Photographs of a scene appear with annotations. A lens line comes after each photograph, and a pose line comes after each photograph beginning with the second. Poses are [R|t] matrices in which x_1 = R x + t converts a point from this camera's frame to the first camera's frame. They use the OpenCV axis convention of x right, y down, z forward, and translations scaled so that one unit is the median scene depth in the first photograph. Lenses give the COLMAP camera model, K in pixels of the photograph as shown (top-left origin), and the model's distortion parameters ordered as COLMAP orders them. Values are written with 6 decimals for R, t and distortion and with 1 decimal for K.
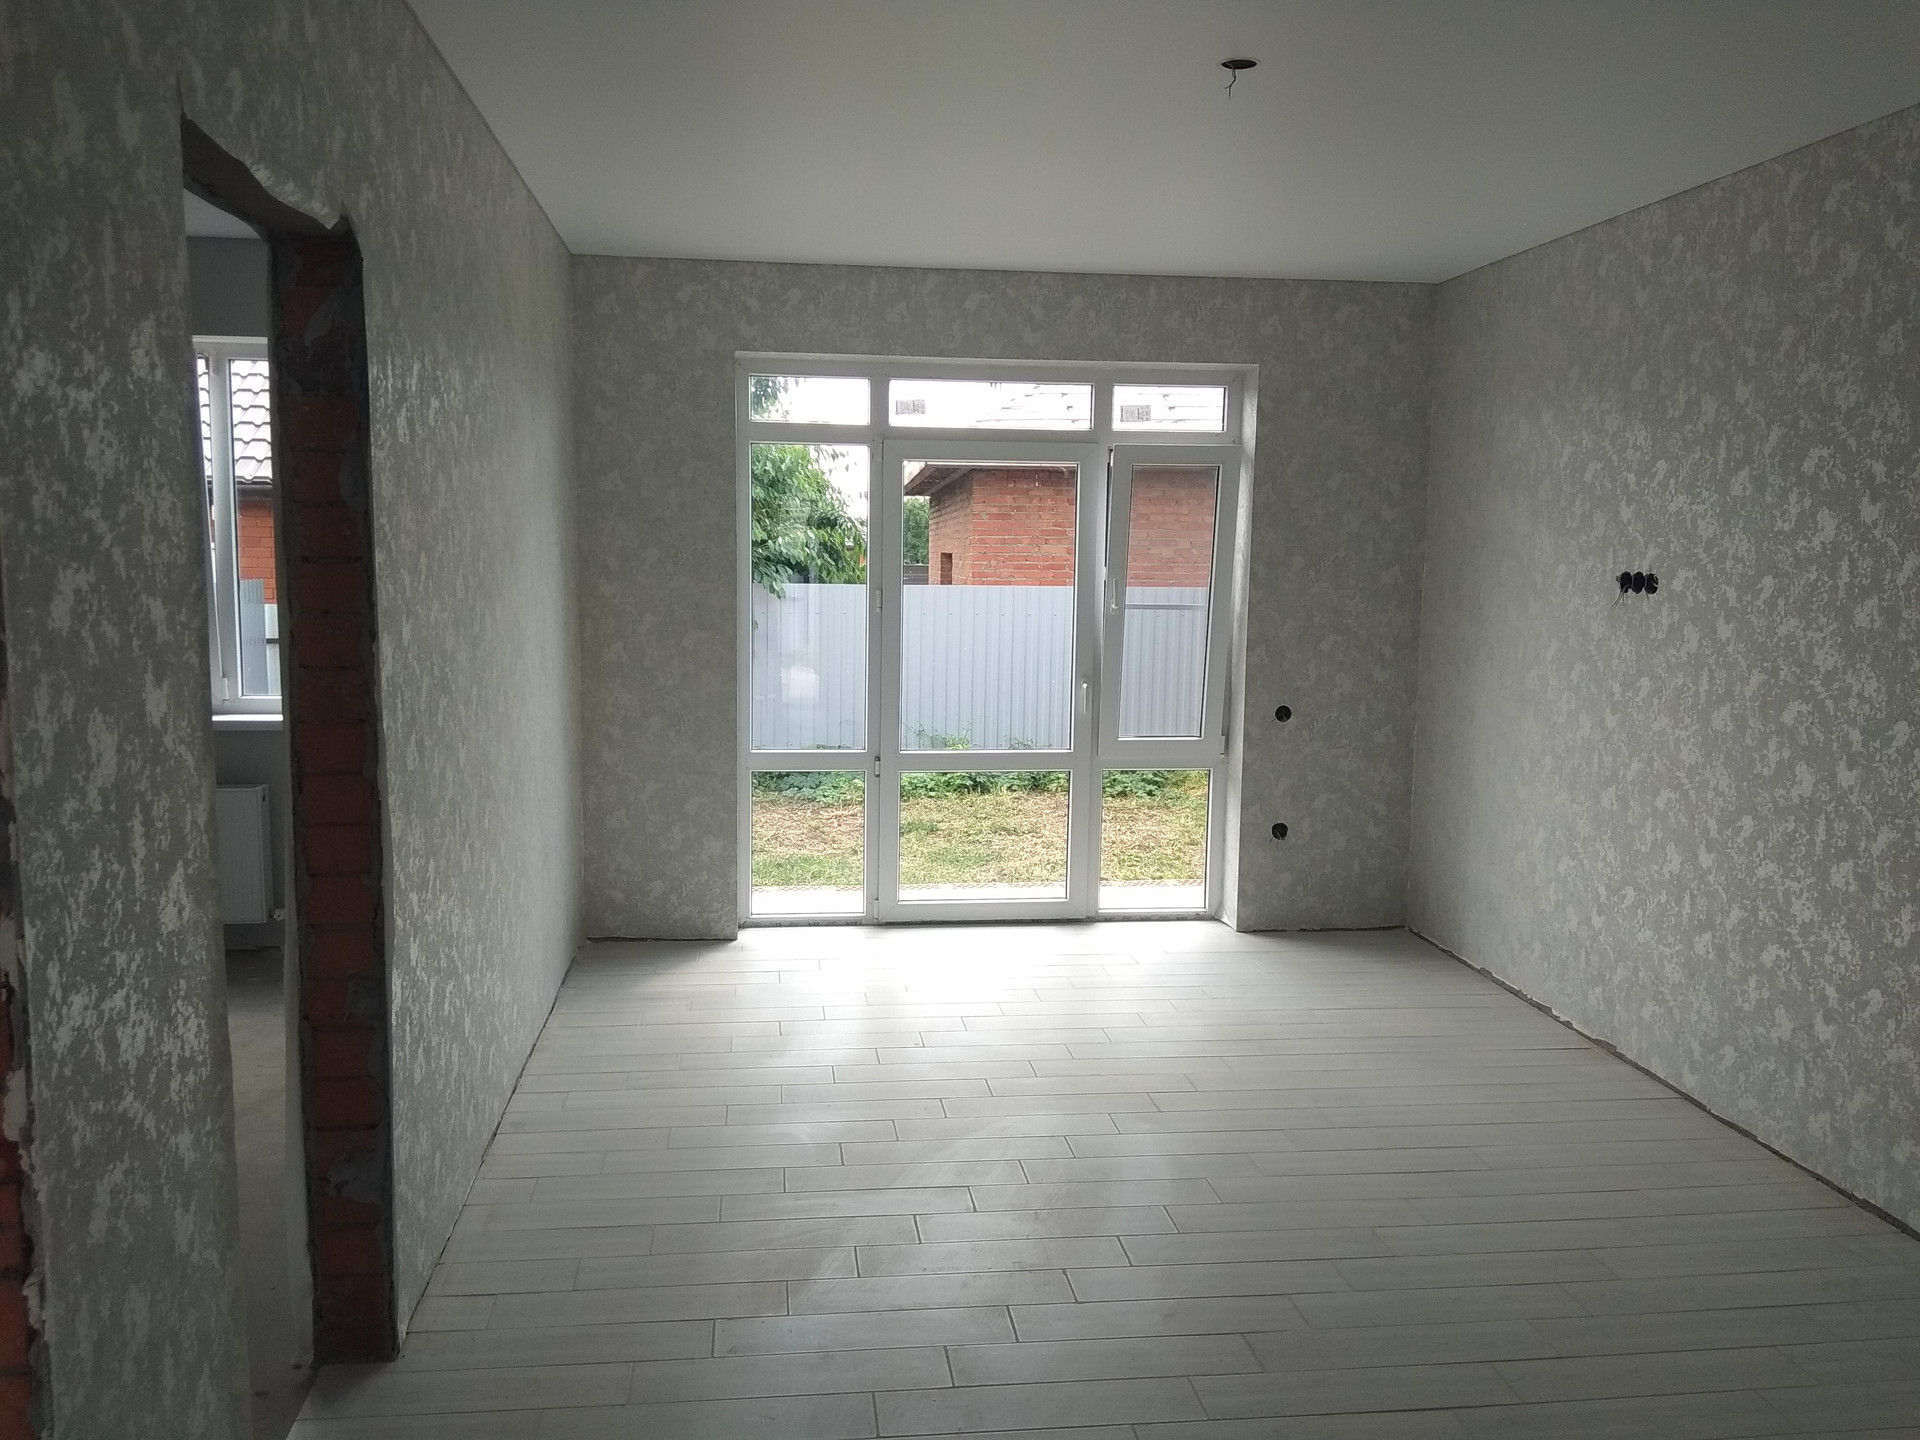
lens RADIAL K [[1449.4, 0, 960.0], [0, 1449.4, 720.0], [0, 0, 1]] dist [0.066746, -0.000678]
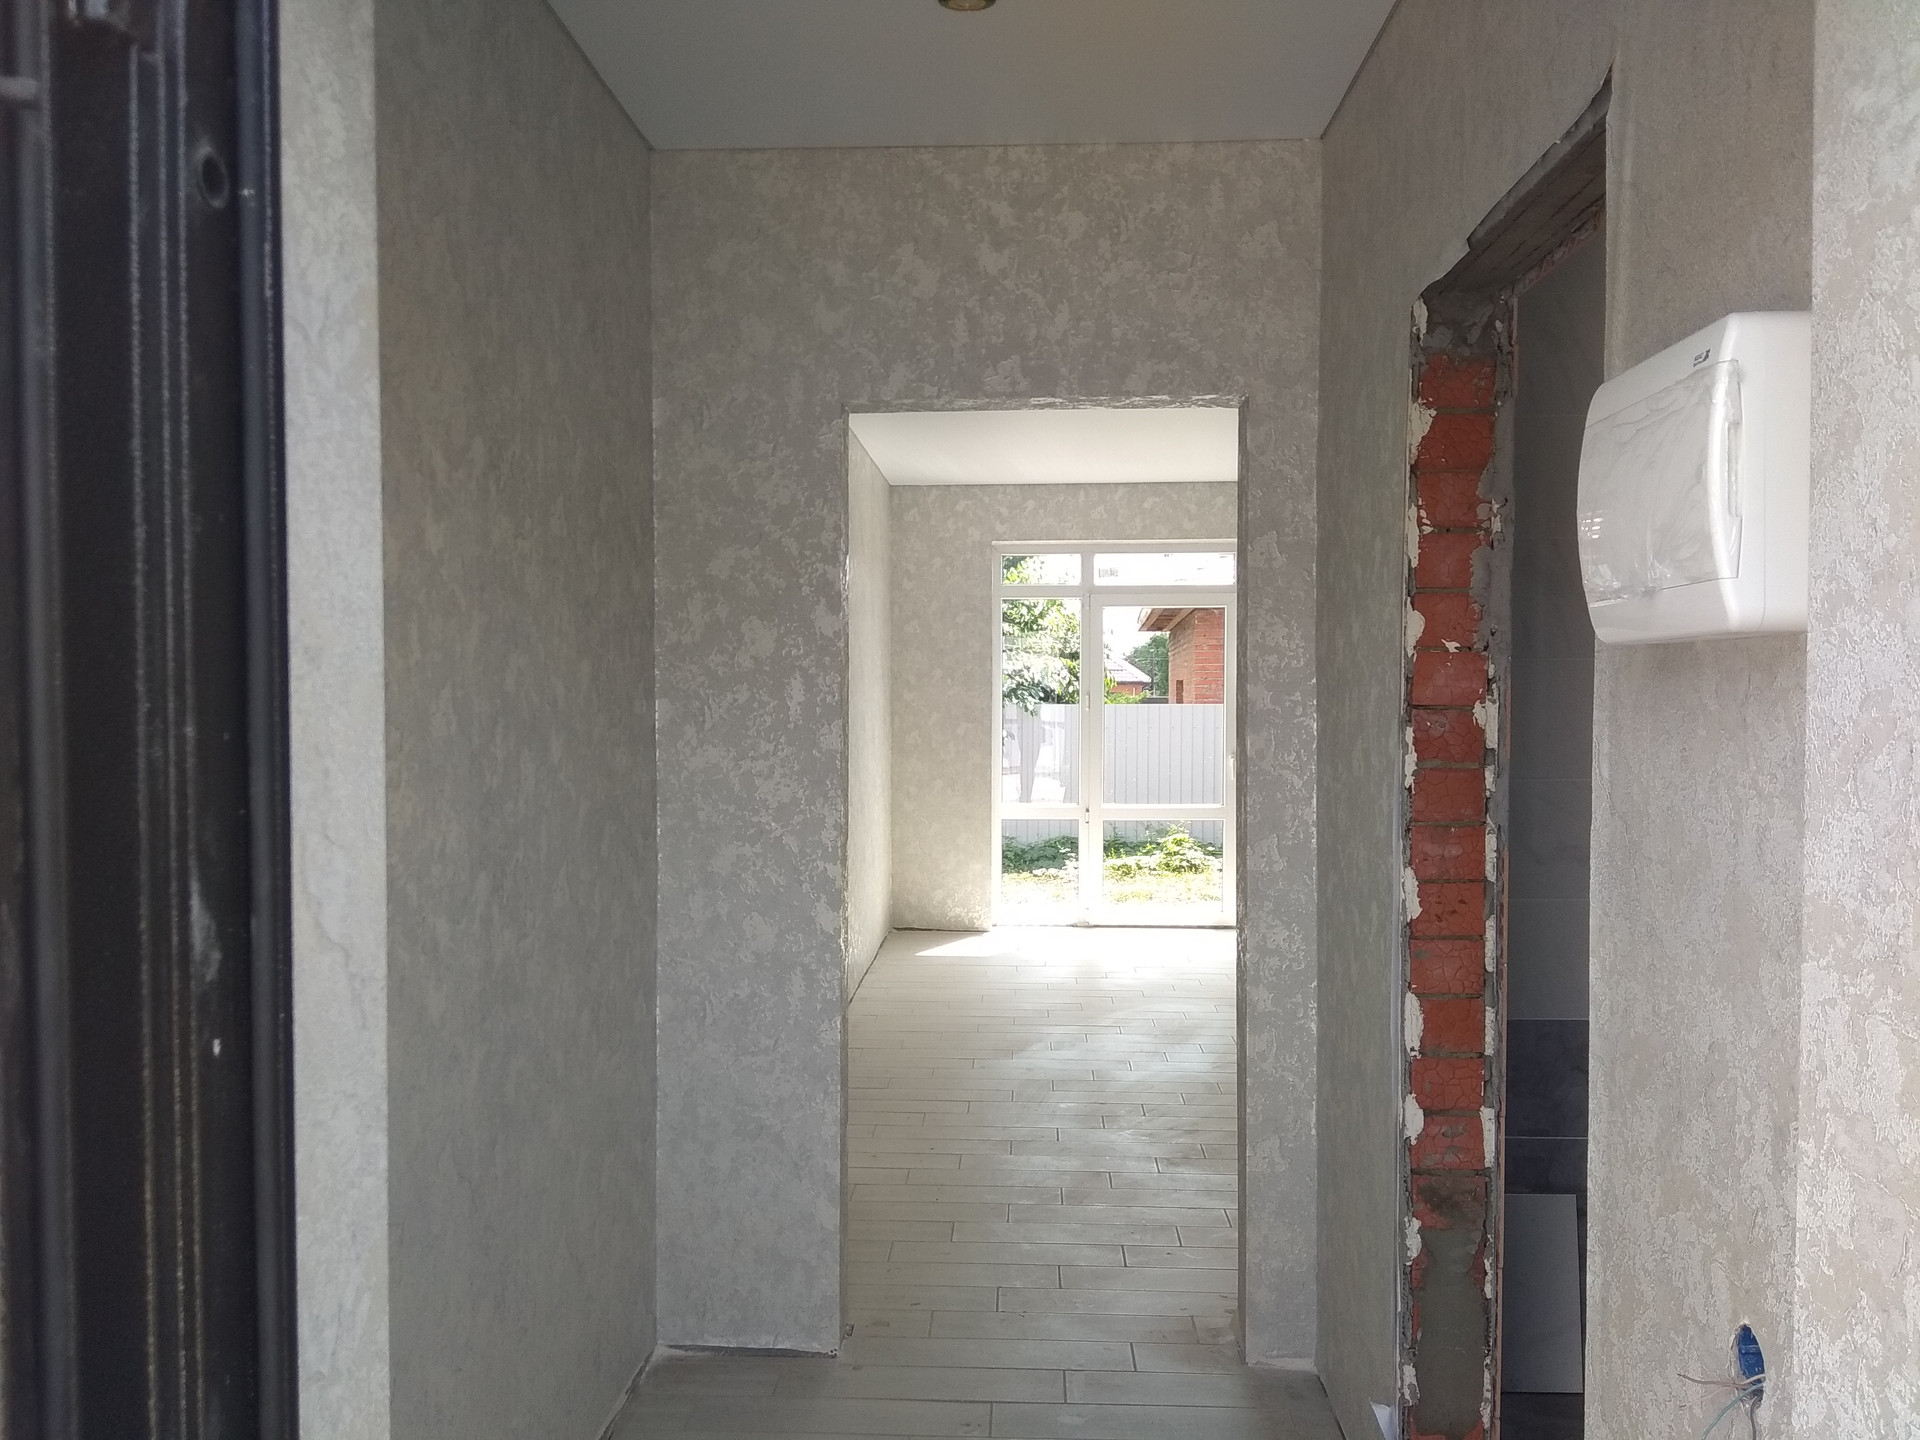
lens RADIAL K [[1579.4, 0, 960.0], [0, 1579.4, 720.0], [0, 0, 1]] dist [0.000526, -0.005856]
pose [[0.983213, -0.011092, -0.182123, 0.111774], [-0.006880, 0.995187, -0.097752, 0.095825], [0.182331, 0.097365, 0.978405, -0.606470]]
